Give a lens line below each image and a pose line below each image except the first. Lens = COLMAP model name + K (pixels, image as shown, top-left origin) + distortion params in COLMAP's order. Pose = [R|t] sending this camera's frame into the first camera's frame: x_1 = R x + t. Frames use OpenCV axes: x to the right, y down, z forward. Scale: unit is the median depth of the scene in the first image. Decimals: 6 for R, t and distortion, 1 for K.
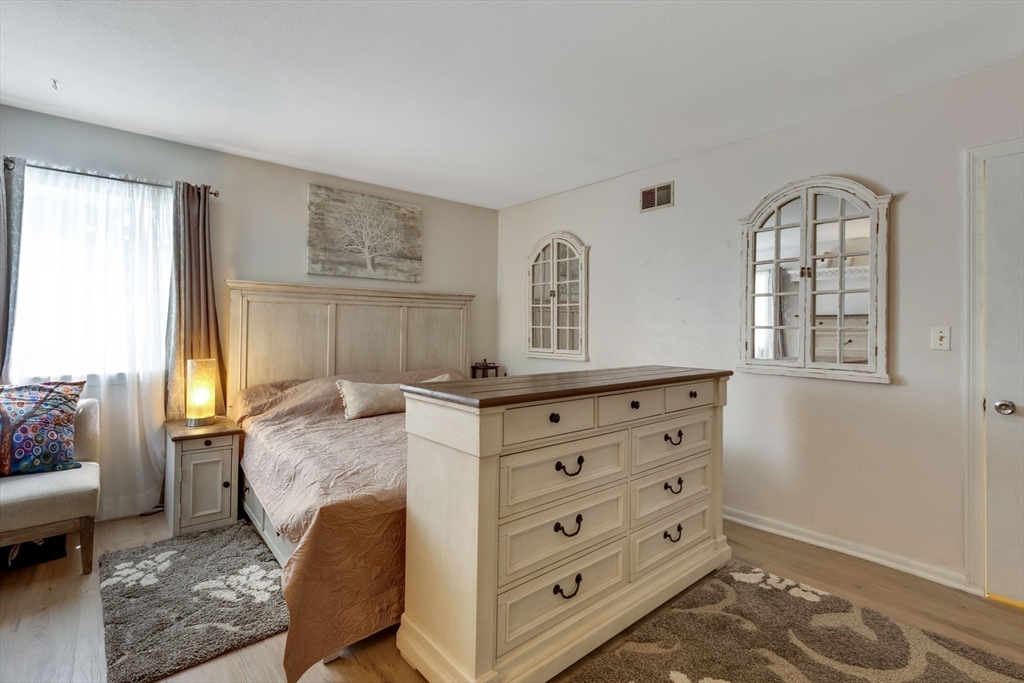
lens RADIAL K [[477.5, 0, 513.3], [0, 477.5, 334.6], [0, 0, 1]] dist [0.008142, 0.000005]
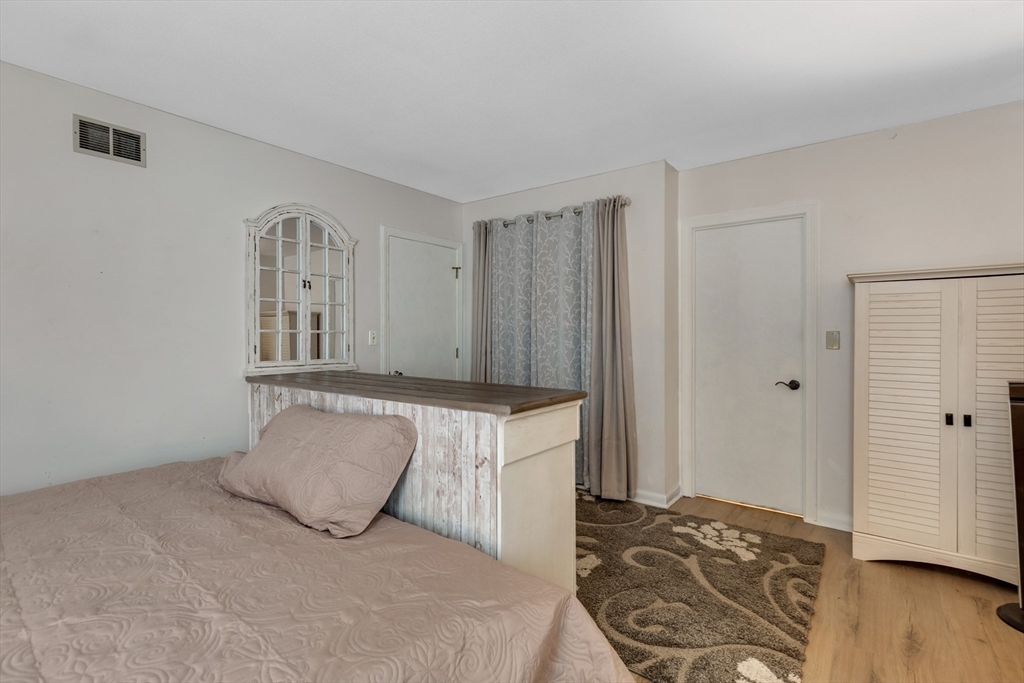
lens RADIAL K [[477.5, 0, 513.3], [0, 477.5, 334.6], [0, 0, 1]] dist [0.008142, 0.000005]
pose [[-0.203965, -0.005605, 0.978962, -0.461909], [0.011521, 0.999901, 0.008125, -0.007399], [-0.978910, 0.012936, -0.203880, 0.534094]]
